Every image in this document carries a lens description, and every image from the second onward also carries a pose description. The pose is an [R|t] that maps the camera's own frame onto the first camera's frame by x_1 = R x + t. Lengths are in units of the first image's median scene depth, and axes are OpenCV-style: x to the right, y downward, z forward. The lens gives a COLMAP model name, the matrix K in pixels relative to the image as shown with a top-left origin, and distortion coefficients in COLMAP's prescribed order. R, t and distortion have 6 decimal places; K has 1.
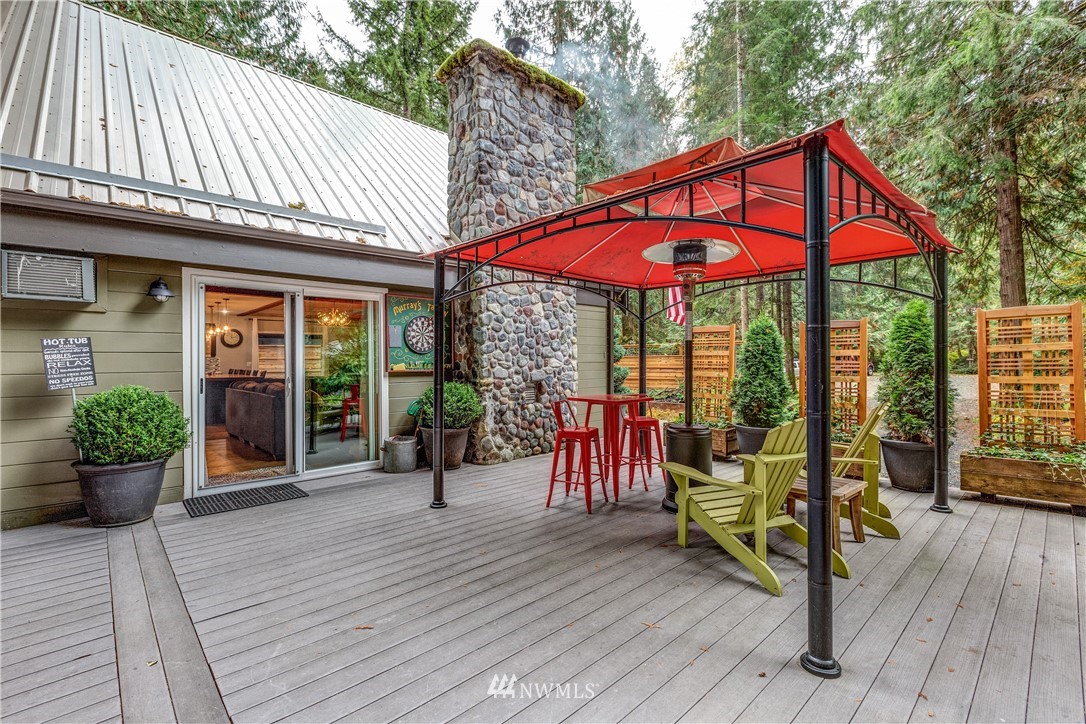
lens RADIAL K [[492.2, 0, 521.6], [0, 492.2, 360.3], [0, 0, 1]] dist [0.001522, 0.000036]
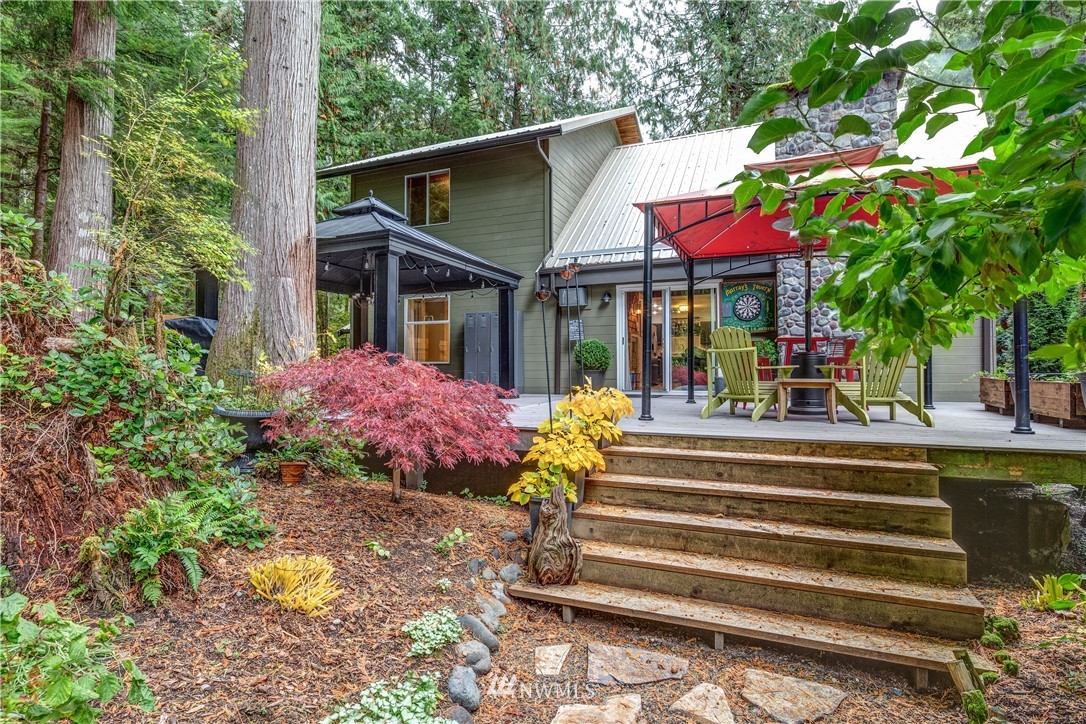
lens RADIAL K [[521.2, 0, 543.0], [0, 521.2, 362.0], [0, 0, 1]] dist [-0.001790, -0.000115]
pose [[0.424844, -0.002501, -0.905263, 1.361080], [-0.000104, 0.999996, -0.002811, 0.166447], [0.905267, 0.001289, 0.424842, -0.266202]]
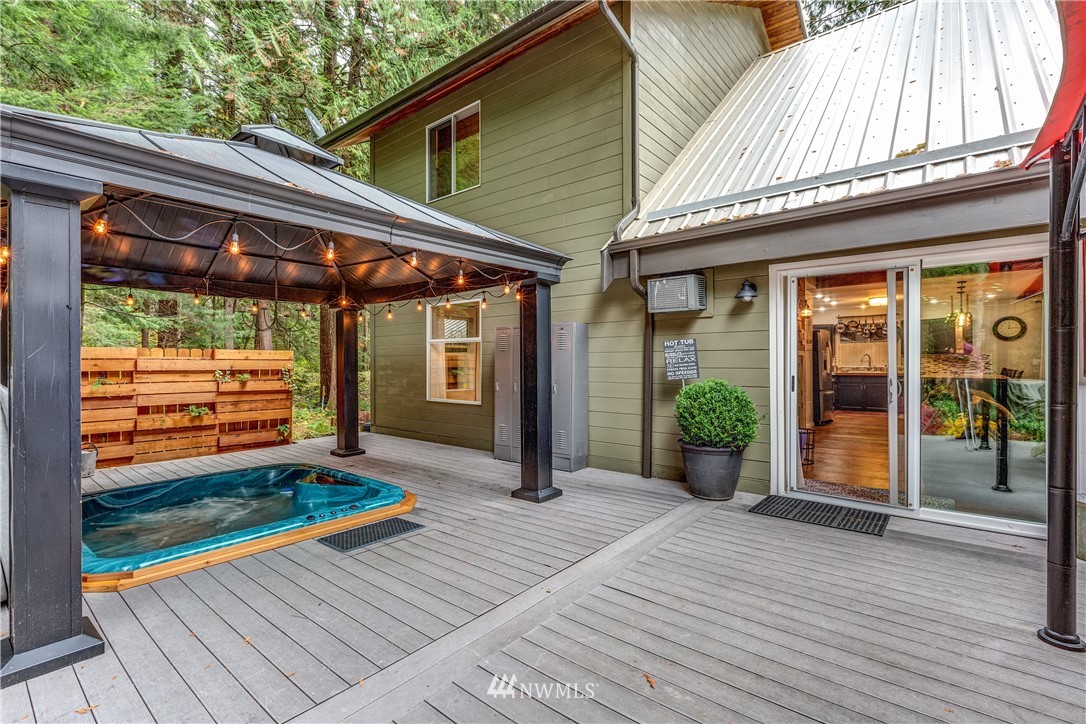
lens RADIAL K [[492.2, 0, 521.6], [0, 492.2, 360.3], [0, 0, 1]] dist [0.001522, 0.000036]
pose [[0.132548, 0.004078, -0.991168, 0.281316], [0.003038, 0.999985, 0.004520, 0.000622], [0.991172, -0.003610, 0.132534, 0.407680]]
